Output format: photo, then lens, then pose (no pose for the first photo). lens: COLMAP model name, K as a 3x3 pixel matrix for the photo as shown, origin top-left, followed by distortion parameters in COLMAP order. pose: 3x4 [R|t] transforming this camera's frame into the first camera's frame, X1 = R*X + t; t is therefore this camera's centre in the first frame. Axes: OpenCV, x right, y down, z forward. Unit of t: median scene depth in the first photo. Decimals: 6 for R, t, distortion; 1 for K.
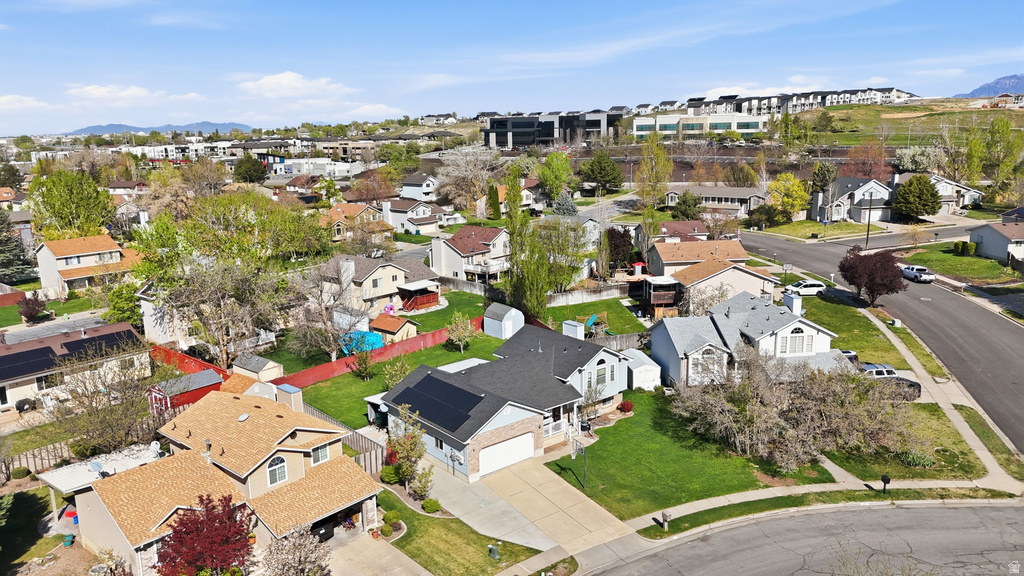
lens RADIAL K [[752.2, 0, 514.4], [0, 752.2, 289.9], [0, 0, 1]] dist [0.077795, -0.073241]
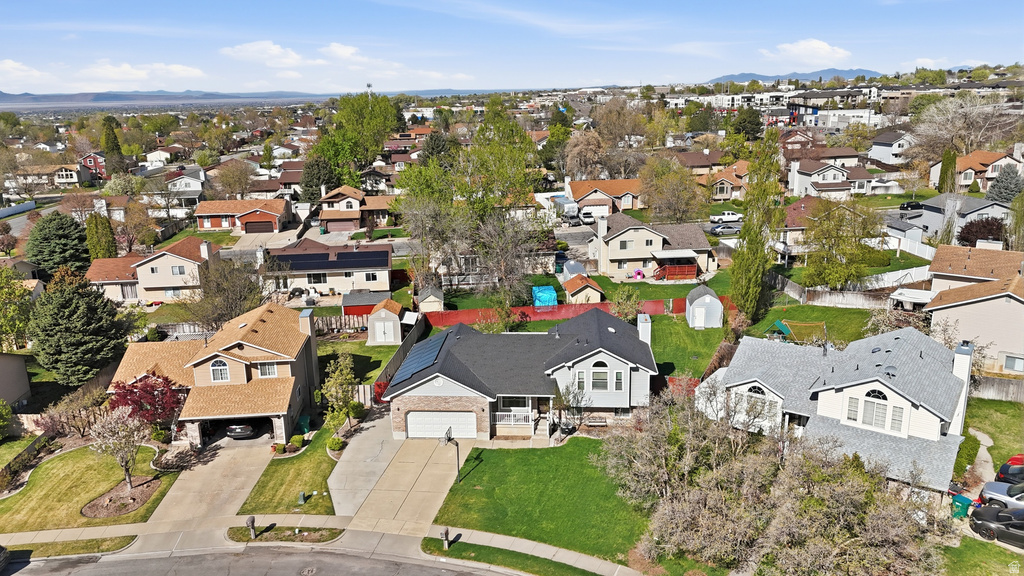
lens RADIAL K [[752.2, 0, 513.0], [0, 752.2, 288.5], [0, 0, 1]] dist [0.077795, -0.073241]
pose [[0.725138, 0.182764, -0.663906, 0.533292], [-0.140658, 0.983120, 0.117009, -0.067735], [0.674084, 0.008536, 0.738605, 0.262458]]
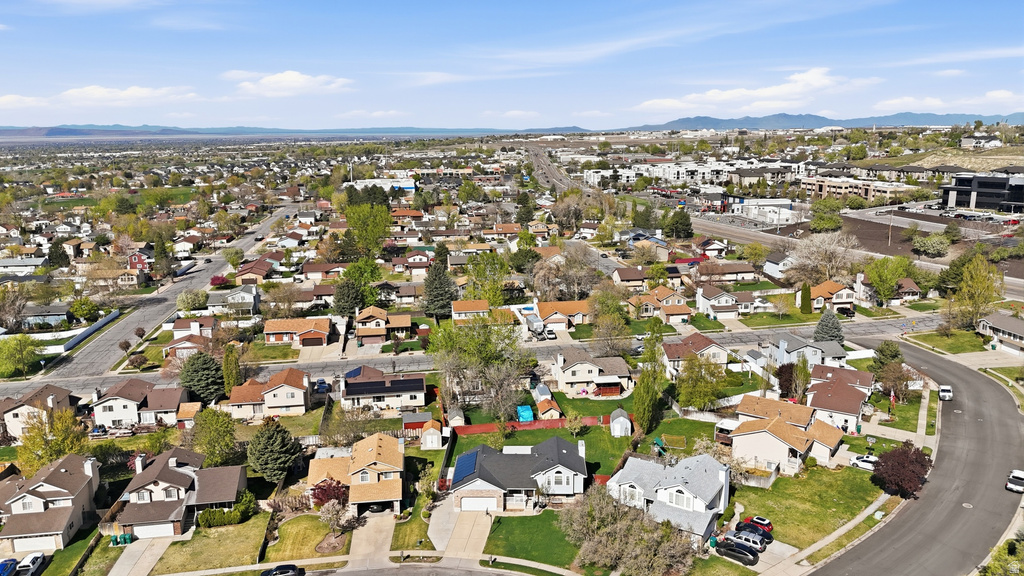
lens RADIAL K [[752.2, 0, 513.9], [0, 752.2, 289.9], [0, 0, 1]] dist [0.077795, -0.073241]
pose [[0.758760, 0.153562, -0.633010, 0.952139], [-0.146620, 0.987138, 0.063724, -0.366921], [0.634655, 0.044460, 0.771516, -0.374381]]
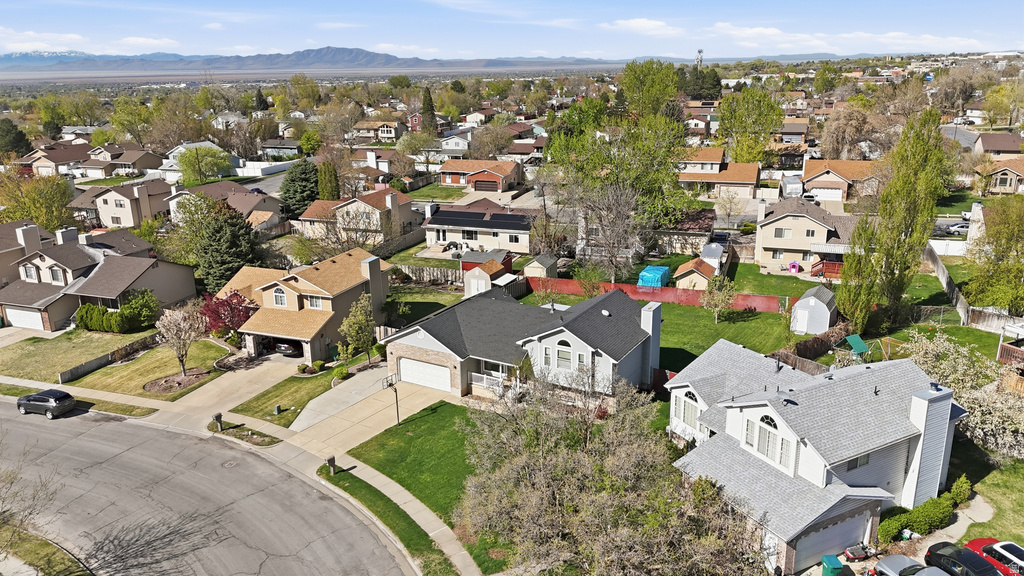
lens RADIAL K [[752.2, 0, 512.7], [0, 752.2, 292.1], [0, 0, 1]] dist [0.077795, -0.073241]
pose [[0.348322, 0.289568, -0.891528, 0.745249], [-0.190793, 0.953082, 0.235017, -0.132030], [0.917753, 0.088236, 0.387227, 0.543398]]
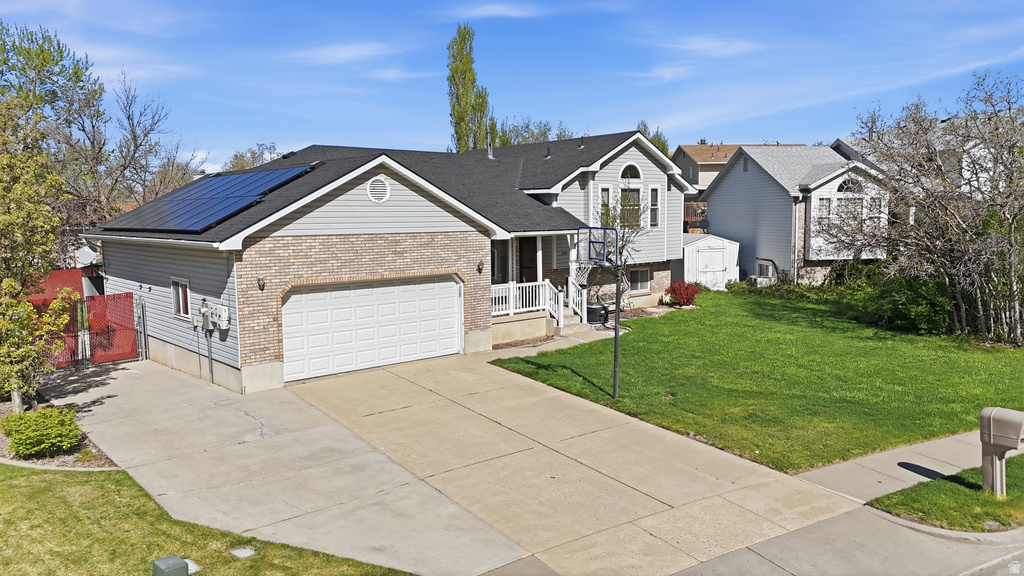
lens RADIAL K [[752.2, 0, 514.6], [0, 752.2, 289.5], [0, 0, 1]] dist [0.077795, -0.073241]
pose [[0.999447, 0.003140, 0.033101, 0.030867], [0.000633, 0.993553, -0.113369, 0.188435], [-0.033243, 0.113328, 0.993001, 0.515836]]
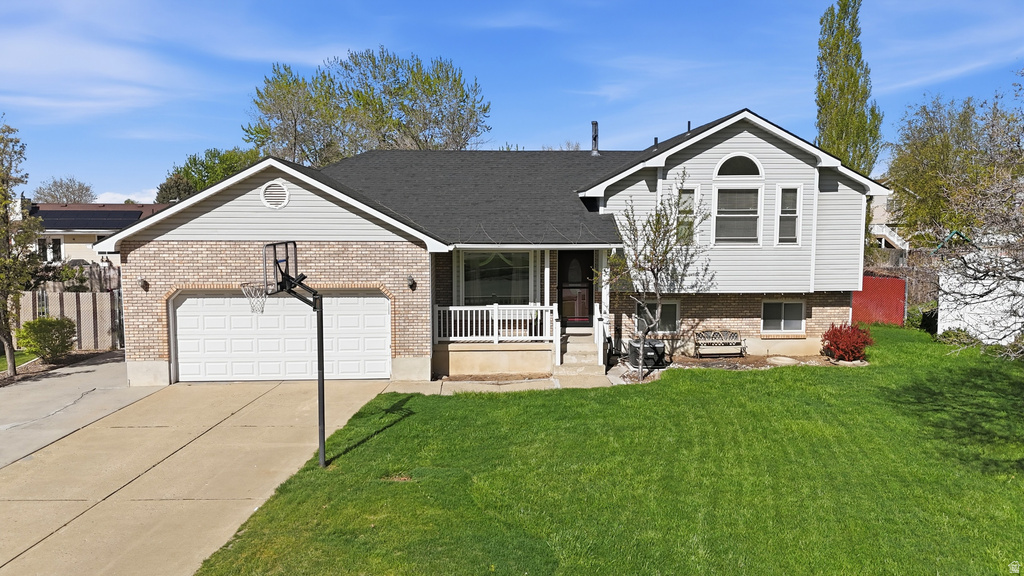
lens RADIAL K [[752.2, 0, 511.8], [0, 752.2, 290.3], [0, 0, 1]] dist [0.077795, -0.073241]
pose [[0.801401, 0.077153, -0.593131, 0.204788], [-0.142817, 0.987646, -0.064494, 0.160466], [0.580827, 0.136395, 0.802519, 0.622447]]
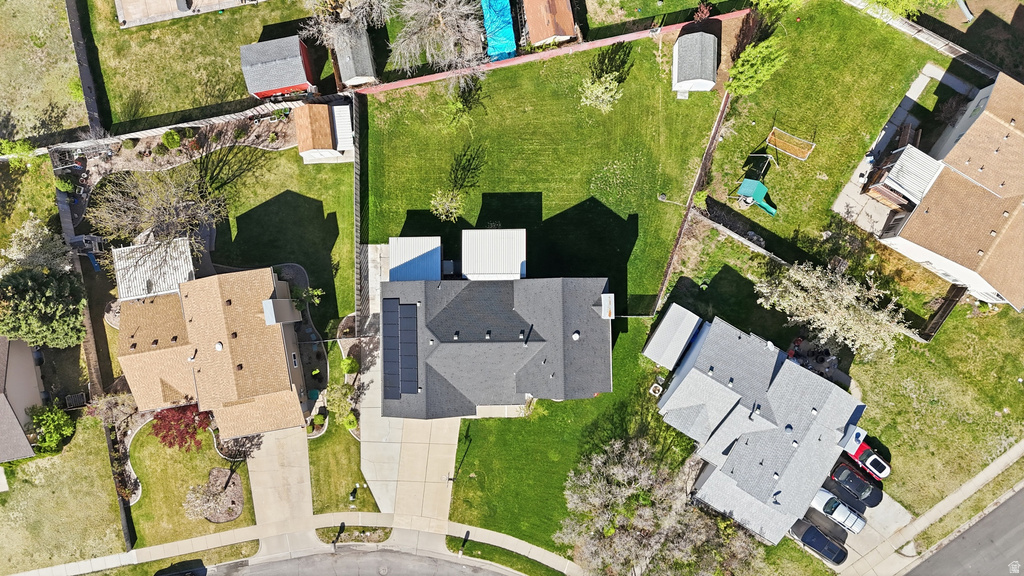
lens RADIAL K [[752.2, 0, 510.7], [0, 752.2, 288.7], [0, 0, 1]] dist [0.077795, -0.073241]
pose [[0.783663, 0.621144, -0.007235, -0.016350], [-0.129808, 0.175140, 0.975949, -0.797330], [0.607472, -0.763876, 0.217881, 0.751753]]
